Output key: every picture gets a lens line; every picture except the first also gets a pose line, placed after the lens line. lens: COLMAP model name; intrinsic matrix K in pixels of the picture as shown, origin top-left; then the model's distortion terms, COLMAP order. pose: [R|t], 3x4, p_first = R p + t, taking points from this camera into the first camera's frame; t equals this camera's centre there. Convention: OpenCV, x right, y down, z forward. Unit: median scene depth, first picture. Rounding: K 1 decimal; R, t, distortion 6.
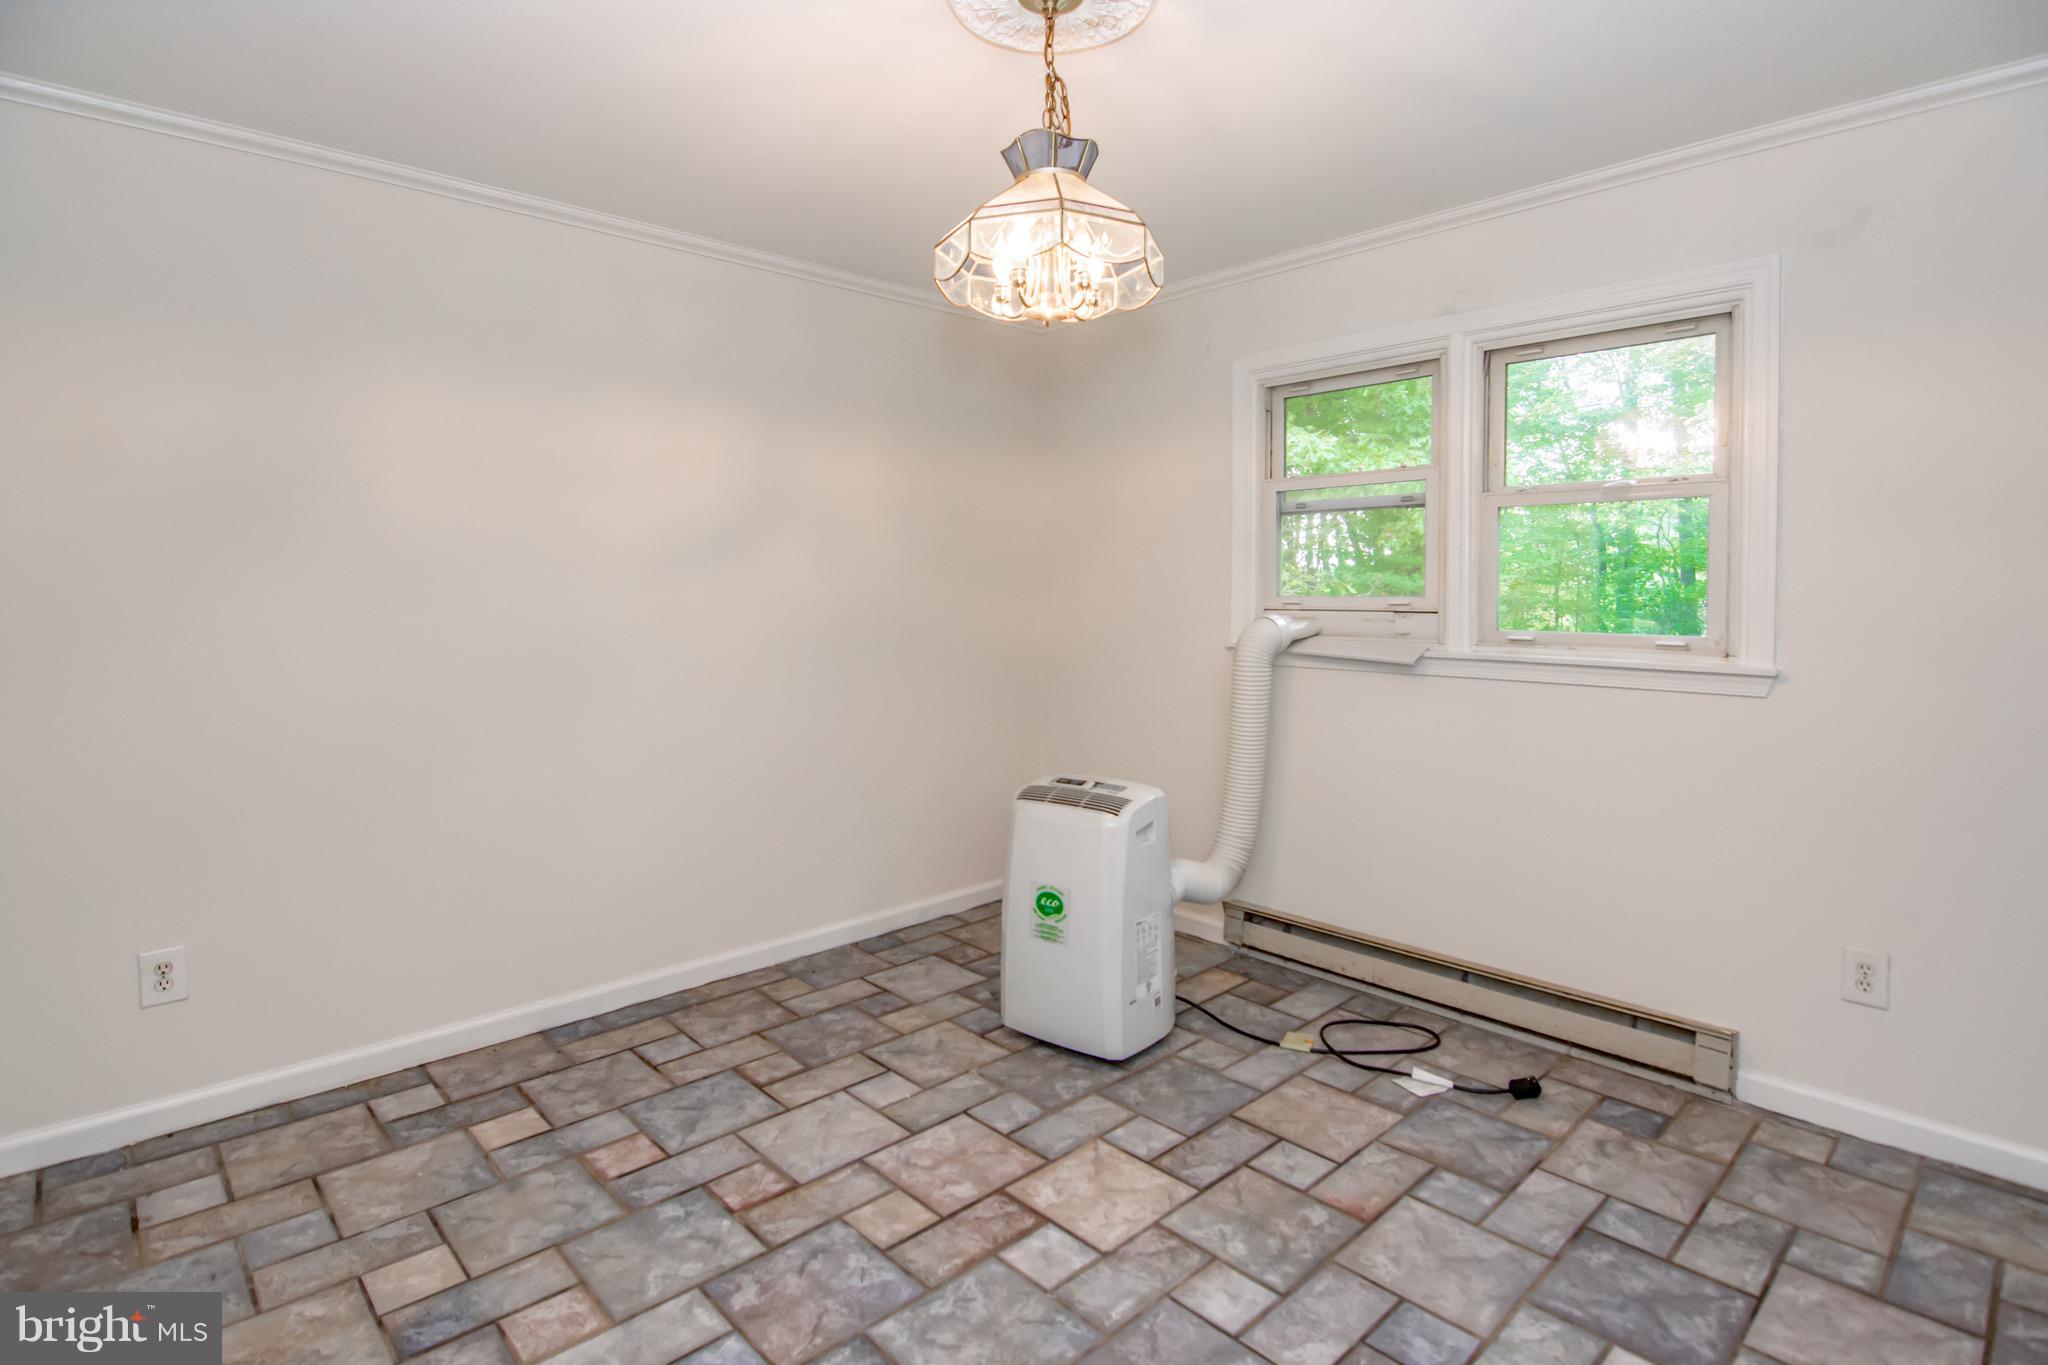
lens RADIAL K [[1028.4, 0, 1023.5], [0, 1028.4, 590.6], [0, 0, 1]] dist [-0.004136, -0.008222]
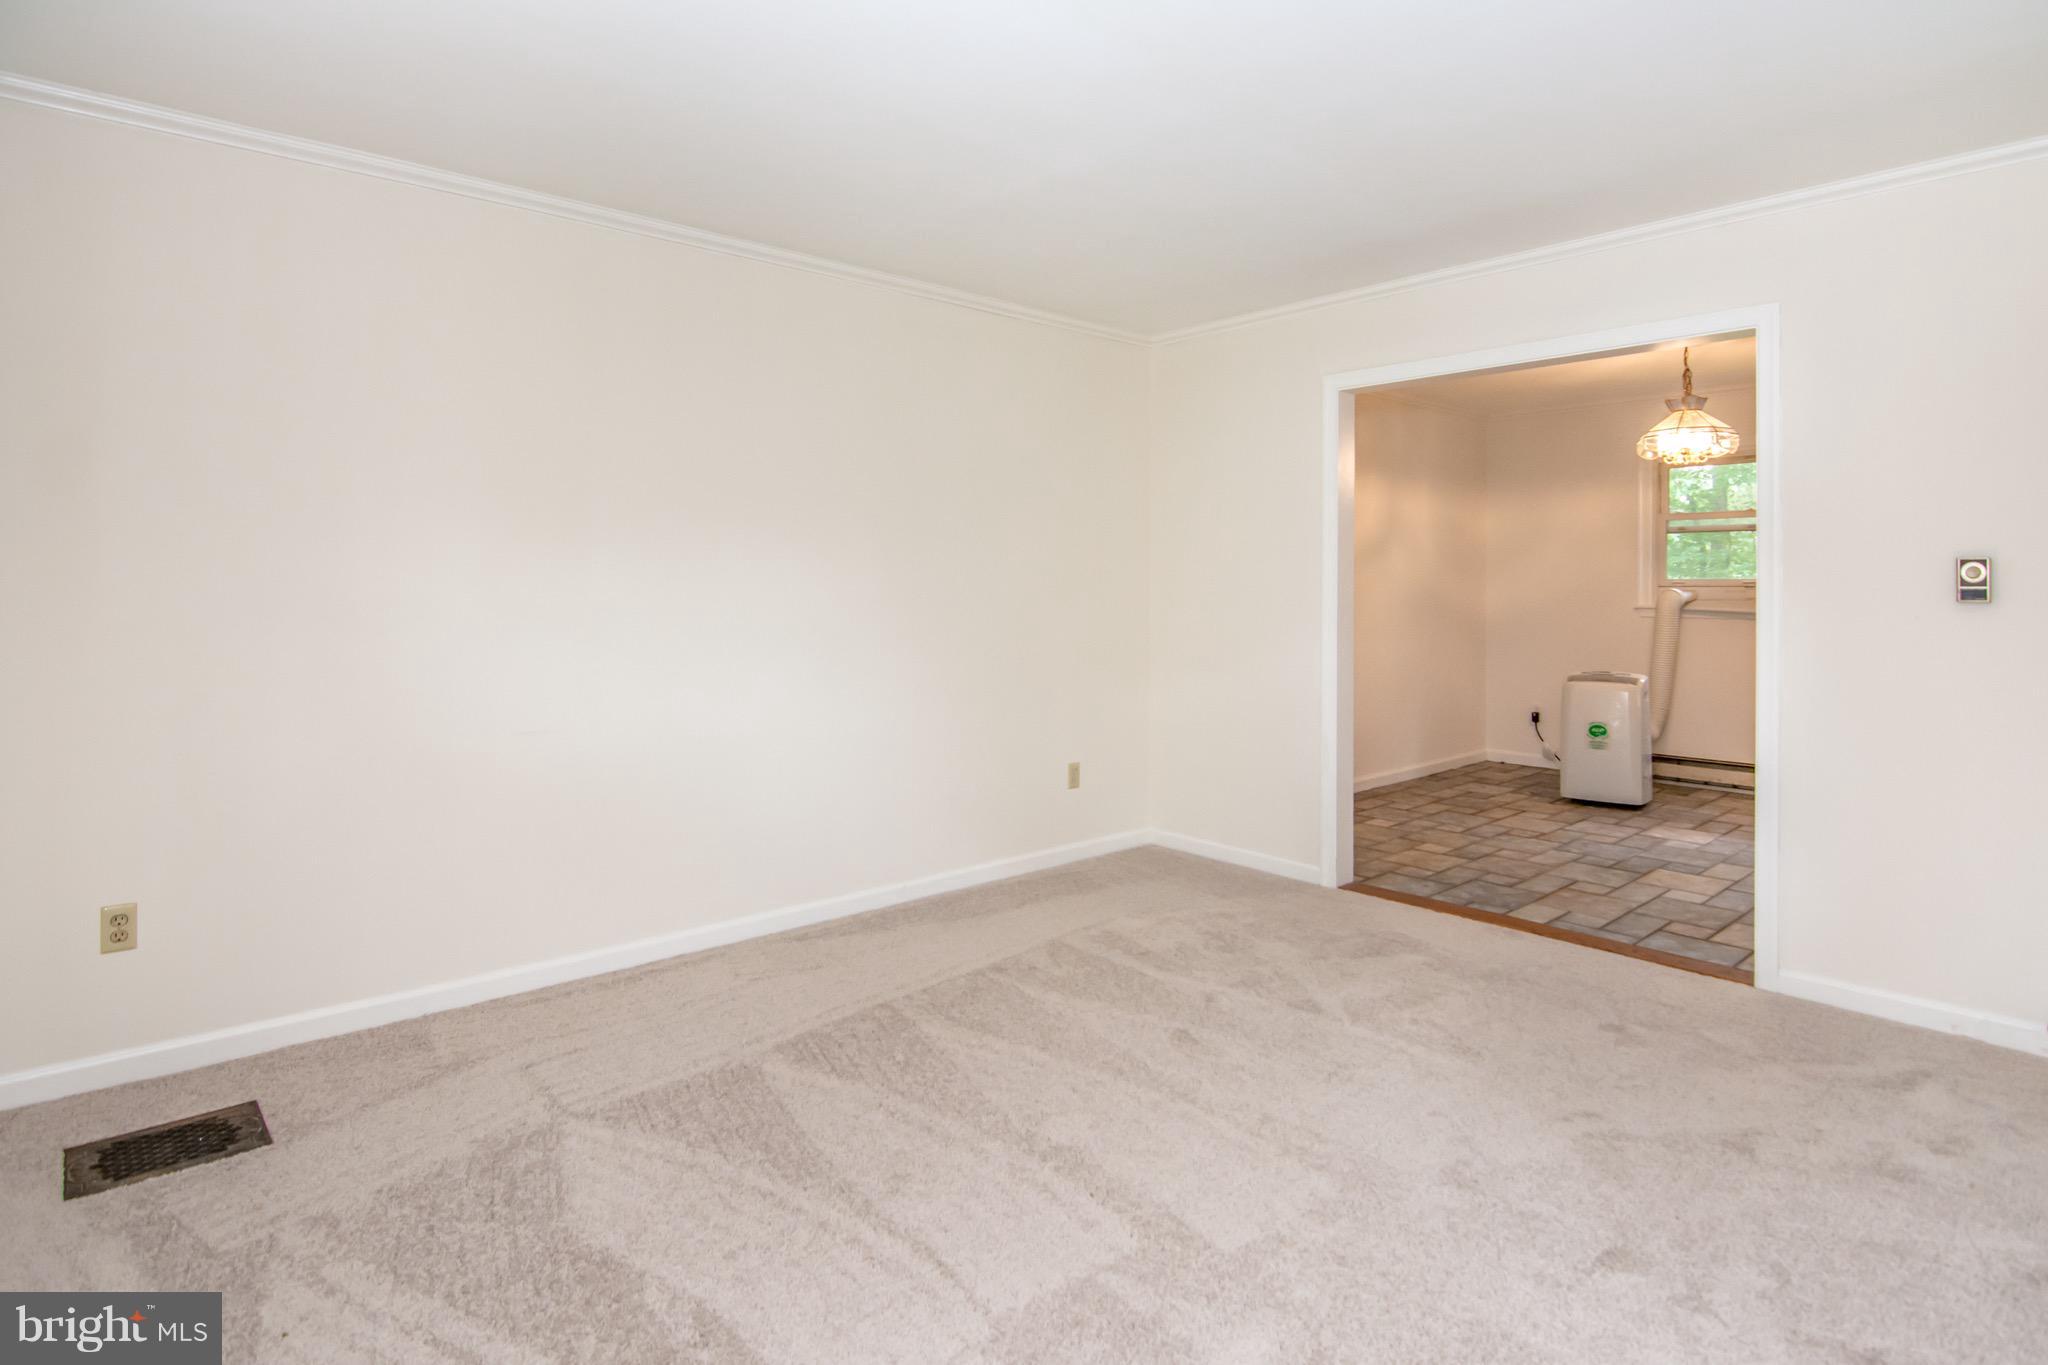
lens RADIAL K [[1028.4, 0, 1023.5], [0, 1028.4, 590.6], [0, 0, 1]] dist [-0.004136, -0.008222]
pose [[0.999999, 0.000665, 0.001349, -1.275445], [-0.000664, 1.000000, -0.000686, 0.039439], [-0.001349, 0.000686, 0.999999, -1.160994]]
